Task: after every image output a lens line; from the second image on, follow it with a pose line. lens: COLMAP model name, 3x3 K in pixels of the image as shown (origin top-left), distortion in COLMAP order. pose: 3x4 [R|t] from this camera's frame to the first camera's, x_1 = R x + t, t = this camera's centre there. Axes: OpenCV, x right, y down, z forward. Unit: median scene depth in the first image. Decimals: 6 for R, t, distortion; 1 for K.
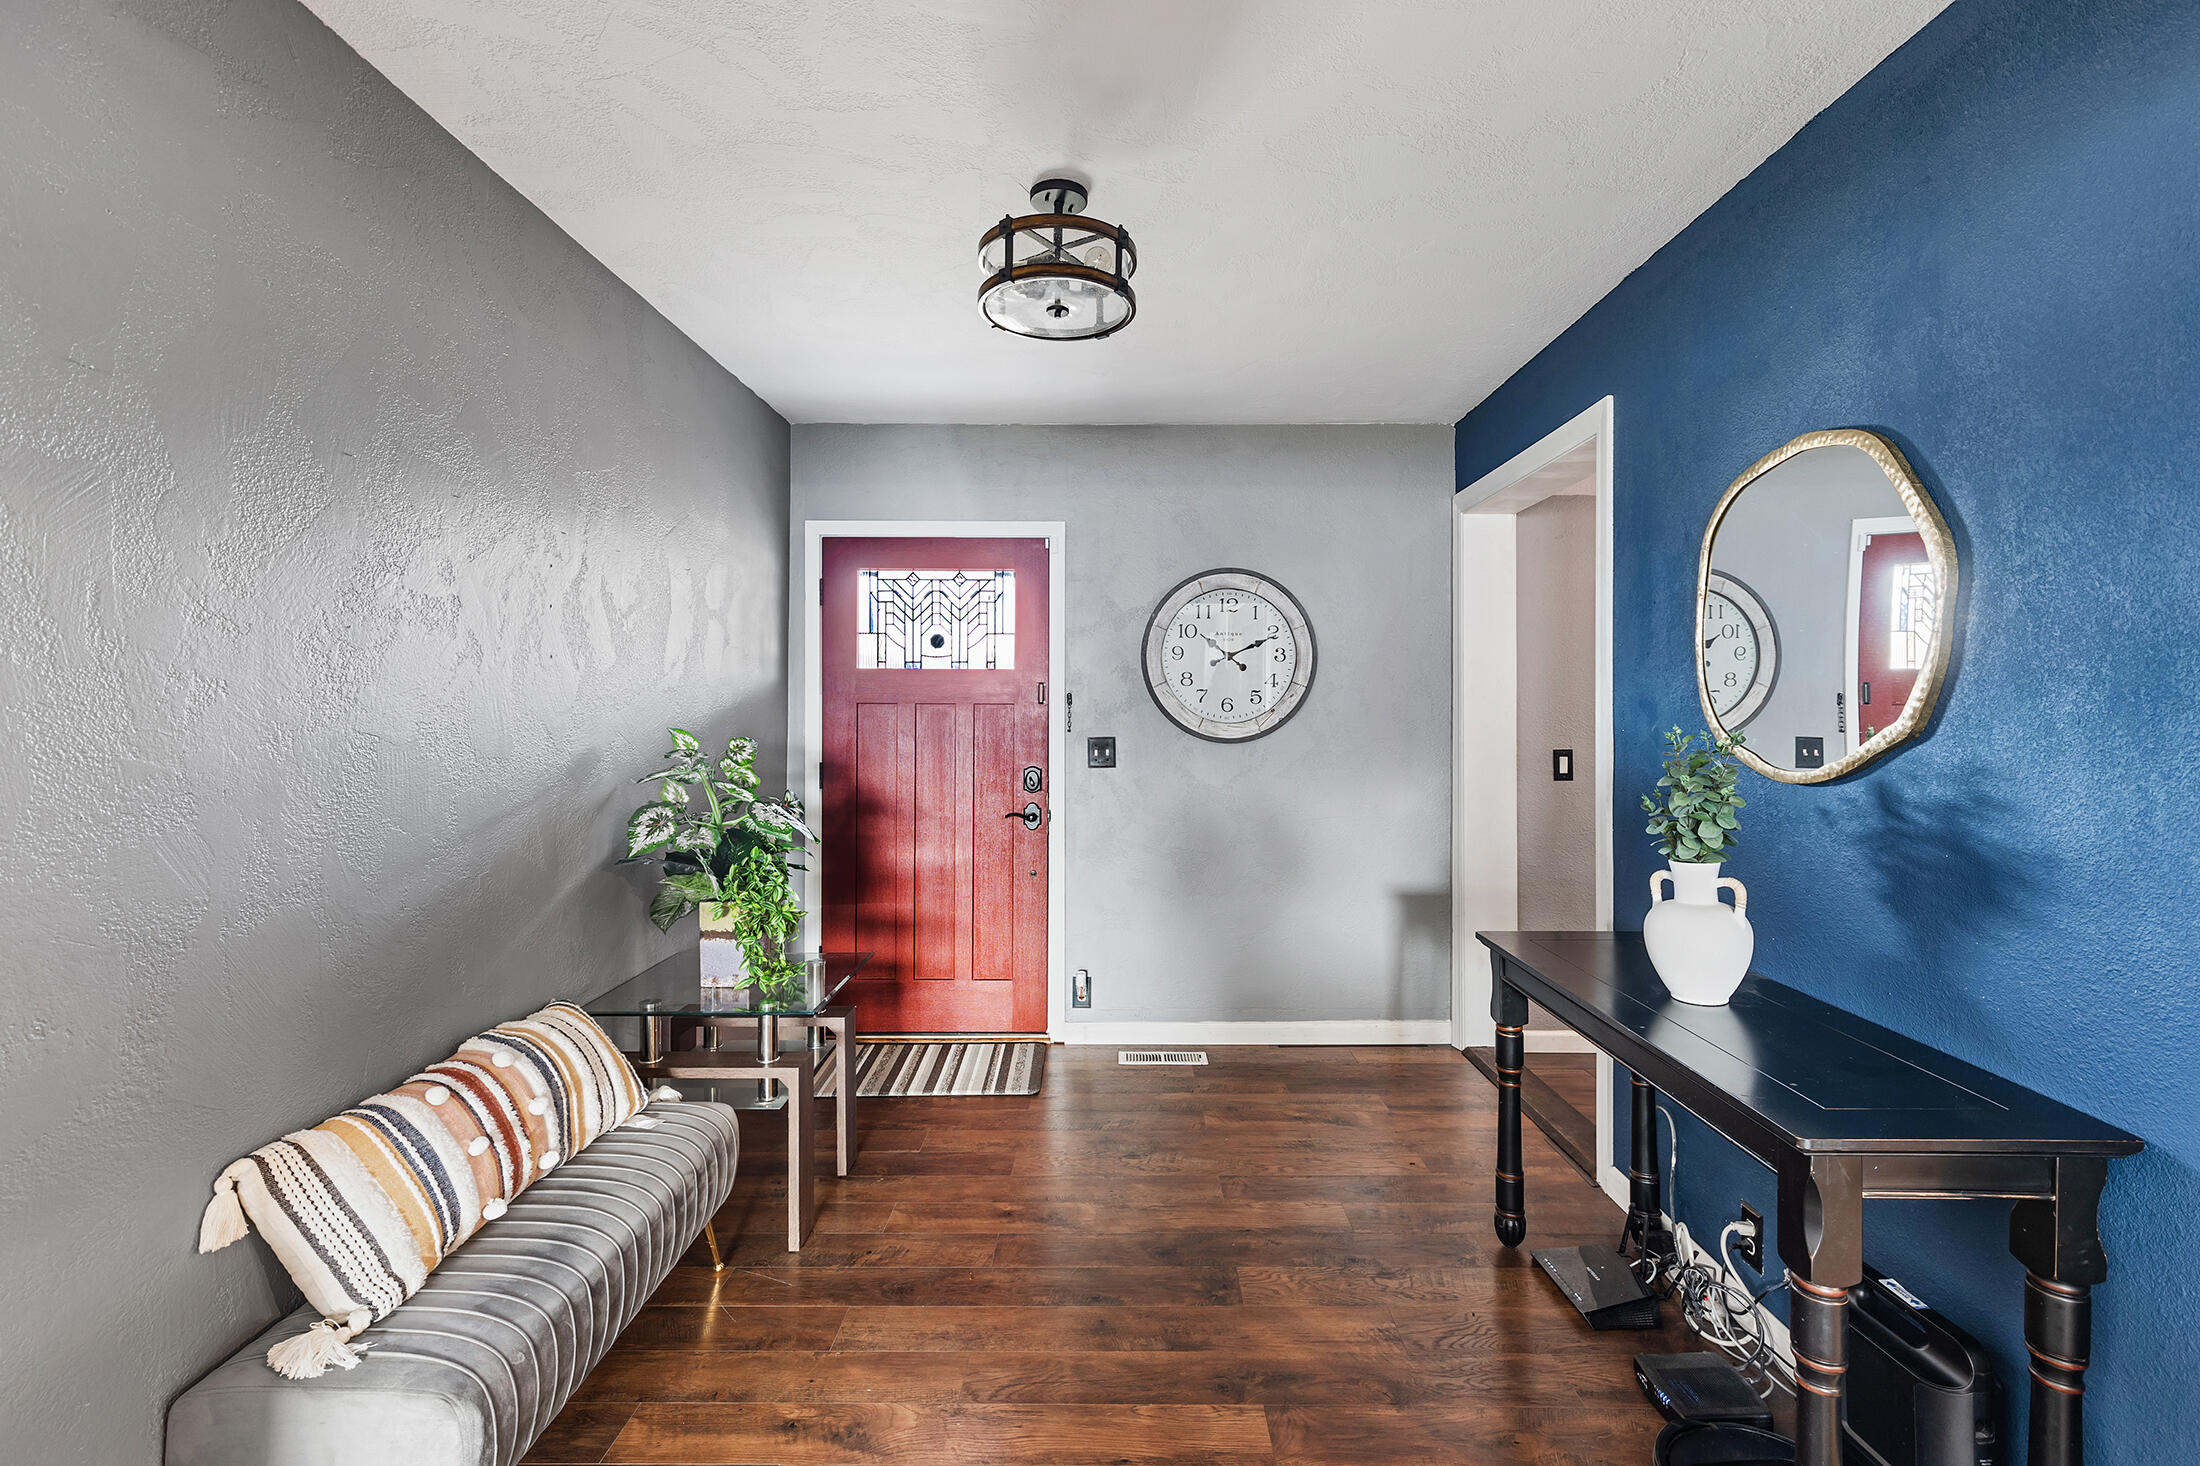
lens RADIAL K [[990.0, 0, 1096.6], [0, 990.0, 718.6], [0, 0, 1]] dist [0.014846, -0.000464]
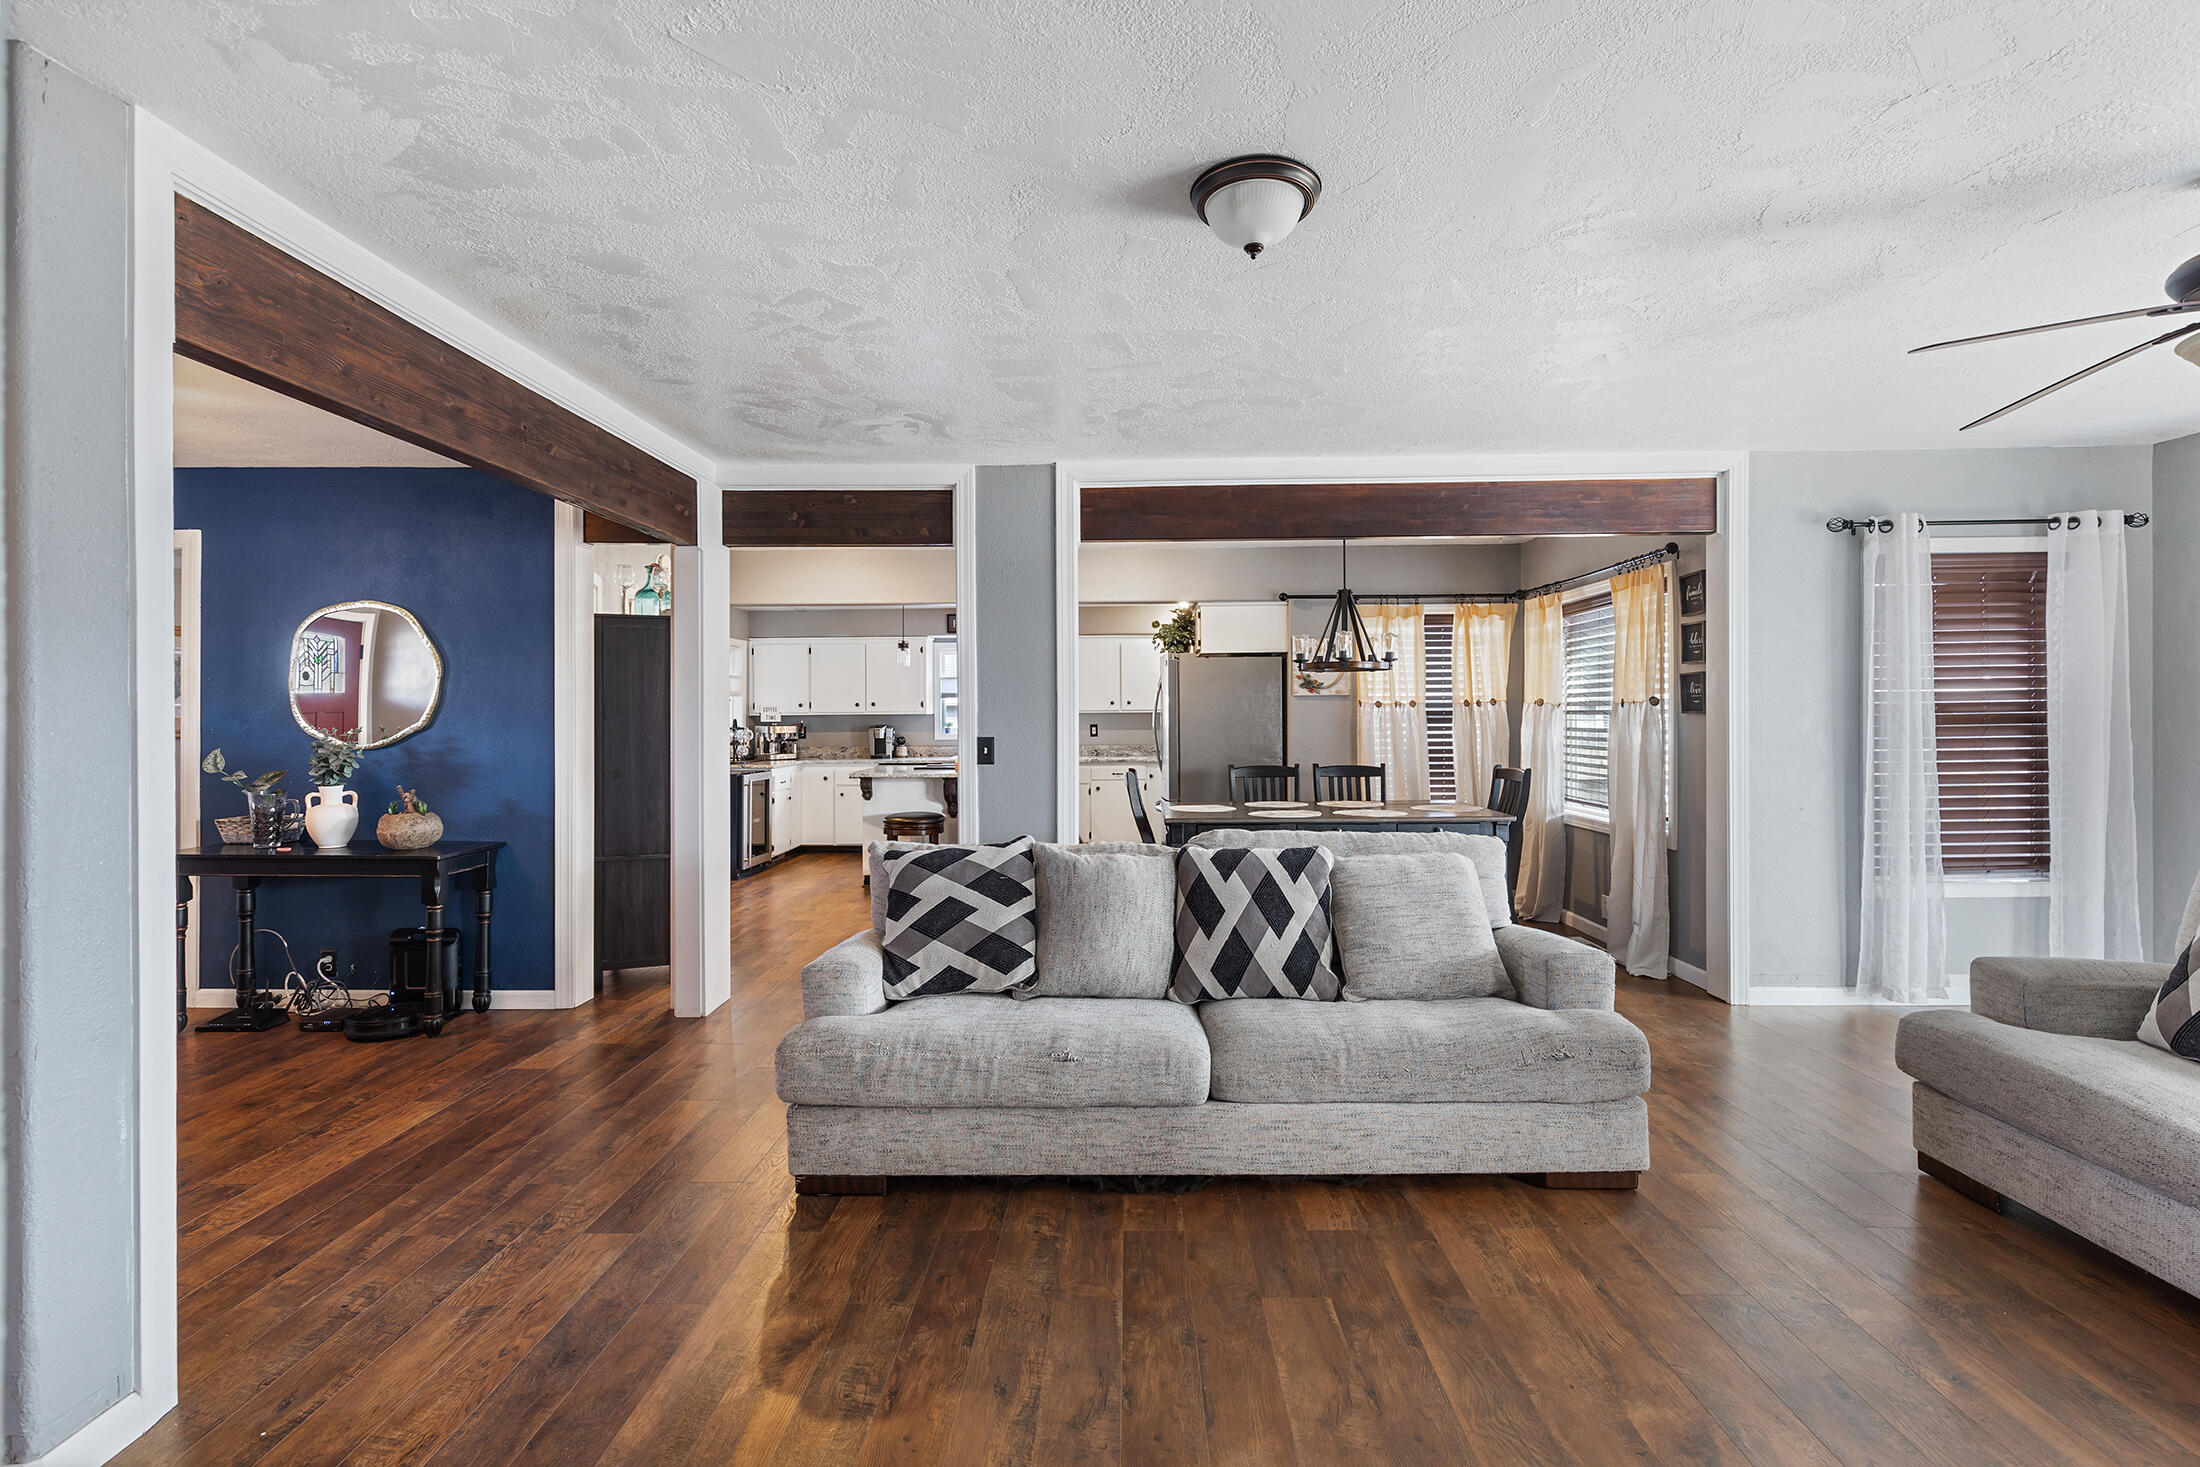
lens RADIAL K [[990.0, 0, 1096.6], [0, 990.0, 719.1], [0, 0, 1]] dist [0.014846, -0.000464]
pose [[0.010266, -0.009131, 0.999906, -0.820801], [0.004946, 0.999947, 0.009080, -0.009365], [-0.999935, 0.004852, 0.010310, -0.375341]]
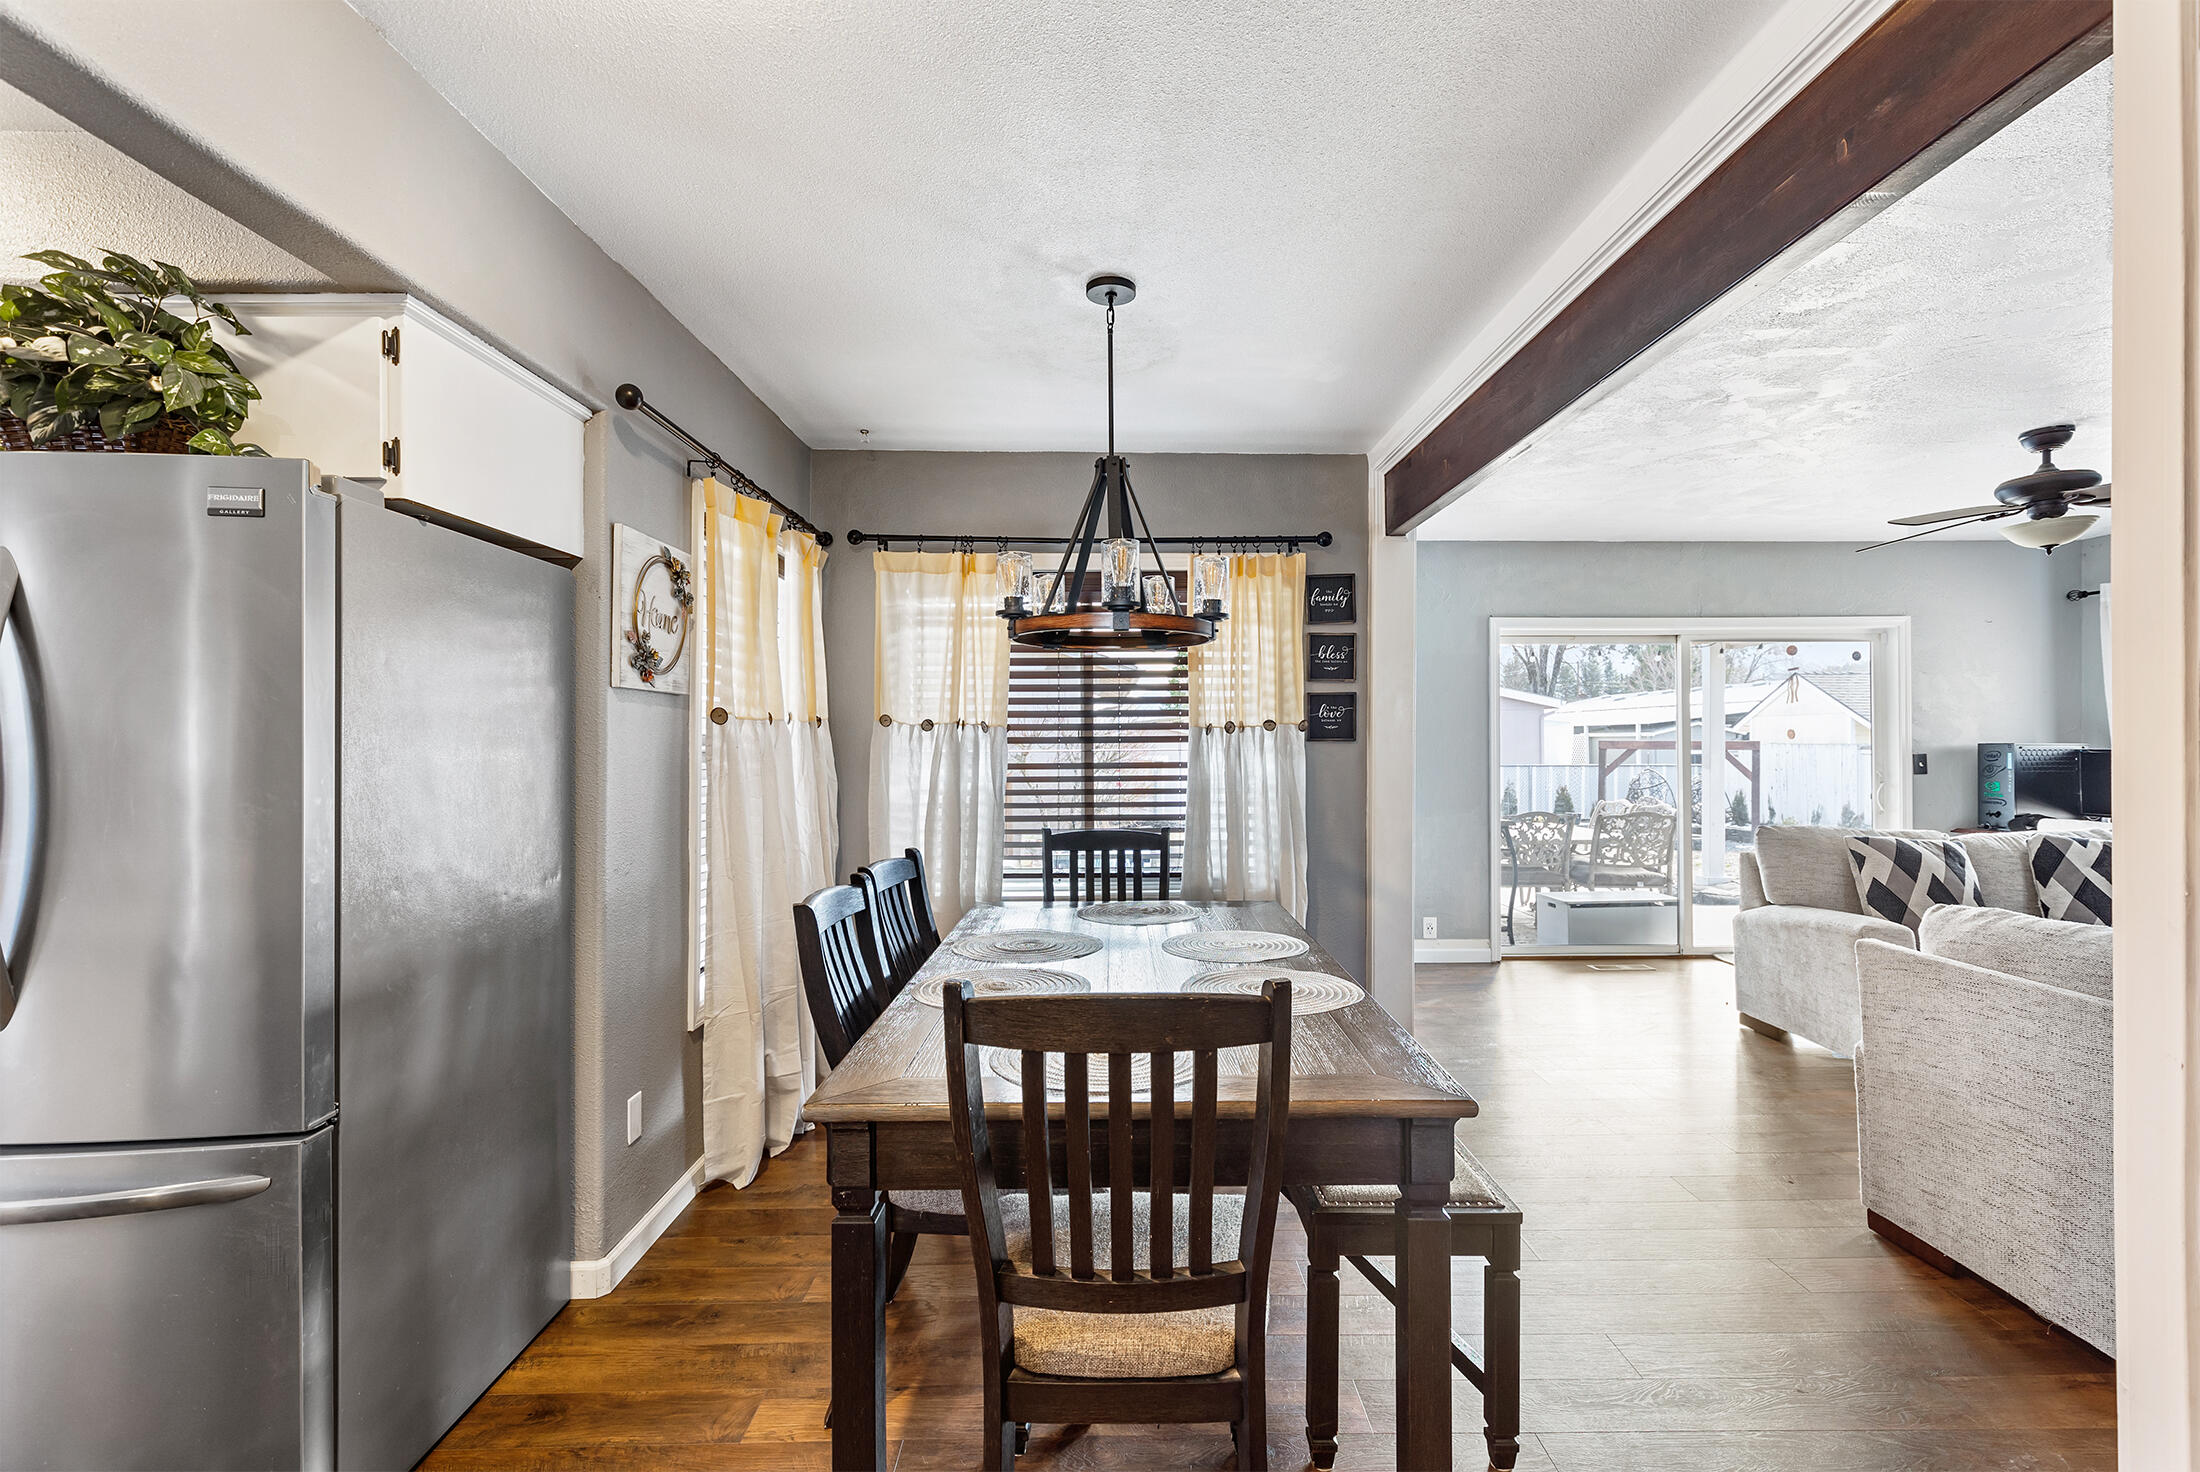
lens RADIAL K [[990.0, 0, 1096.6], [0, 990.0, 721.6], [0, 0, 1]] dist [0.014846, -0.000464]
pose [[-0.998858, -0.001895, -0.047749, 0.707516], [-0.000827, 0.999749, -0.022395, 0.002671], [0.047779, -0.022330, -0.998608, -0.064186]]
